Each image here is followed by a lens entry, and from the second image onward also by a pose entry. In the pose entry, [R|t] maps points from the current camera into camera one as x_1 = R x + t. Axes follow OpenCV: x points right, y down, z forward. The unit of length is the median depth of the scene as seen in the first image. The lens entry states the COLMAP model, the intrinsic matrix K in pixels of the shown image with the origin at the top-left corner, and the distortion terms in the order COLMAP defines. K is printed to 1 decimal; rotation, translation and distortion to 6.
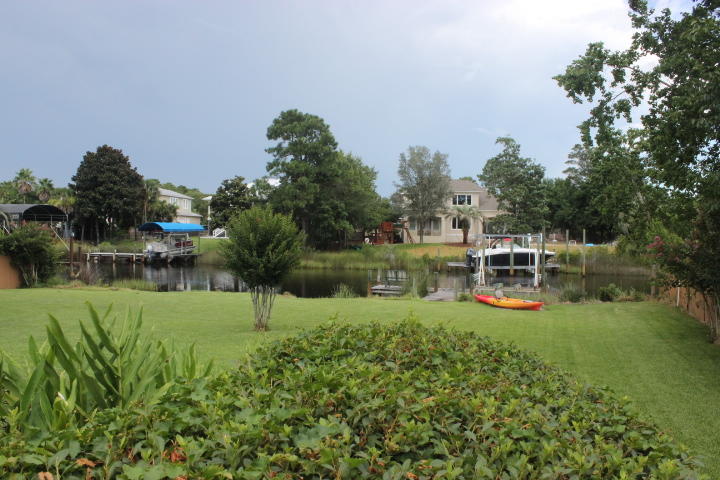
lens RADIAL K [[606.6, 0, 360.0], [0, 606.6, 240.0], [0, 0, 1]] dist [-0.172118, 0.148734]
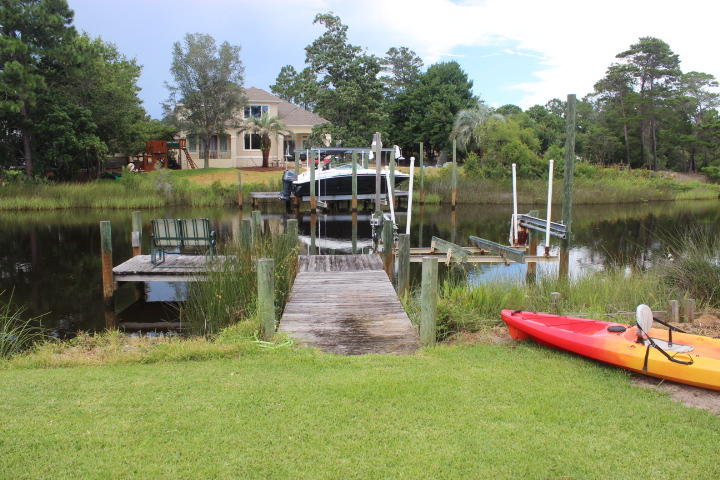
lens RADIAL K [[606.6, 0, 360.0], [0, 606.6, 240.0], [0, 0, 1]] dist [-0.172118, 0.148734]
pose [[0.933757, -0.056736, 0.353383, 0.014044], [0.015288, 0.992777, 0.118997, 0.009327], [-0.357581, -0.105712, 0.927880, 0.272219]]
